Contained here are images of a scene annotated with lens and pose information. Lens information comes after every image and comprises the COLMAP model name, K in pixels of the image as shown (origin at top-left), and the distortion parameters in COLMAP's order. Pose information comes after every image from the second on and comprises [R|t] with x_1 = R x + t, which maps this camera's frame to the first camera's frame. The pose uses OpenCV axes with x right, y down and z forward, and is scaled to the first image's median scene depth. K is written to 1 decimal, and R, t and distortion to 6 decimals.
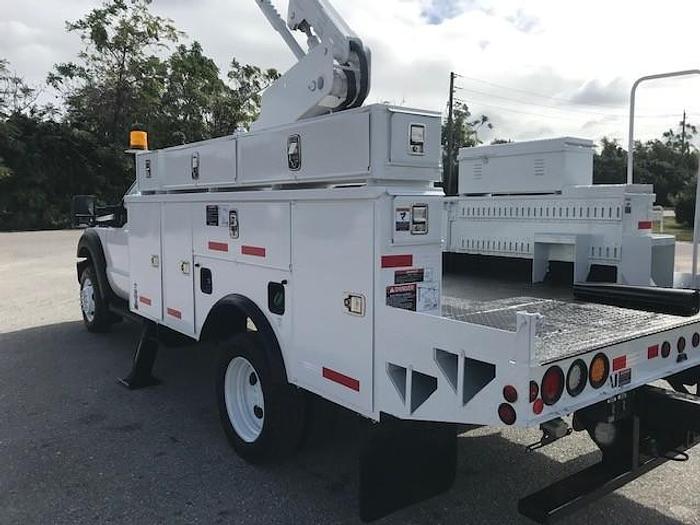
lens RADIAL K [[577.5, 0, 351.9], [0, 577.5, 245.7], [0, 0, 1]] dist [0.016512, 0.011496]
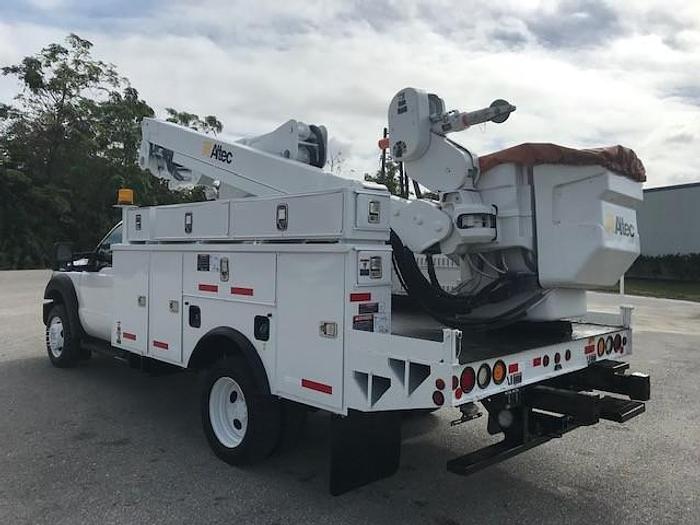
lens RADIAL K [[580.5, 0, 348.3], [0, 580.5, 252.8], [0, 0, 1]] dist [0.024986, -0.005935]
pose [[0.993848, 0.012495, 0.110042, -0.088120], [-0.004988, 0.997657, -0.068228, 0.012074], [-0.110637, 0.067260, 0.991582, -0.324113]]
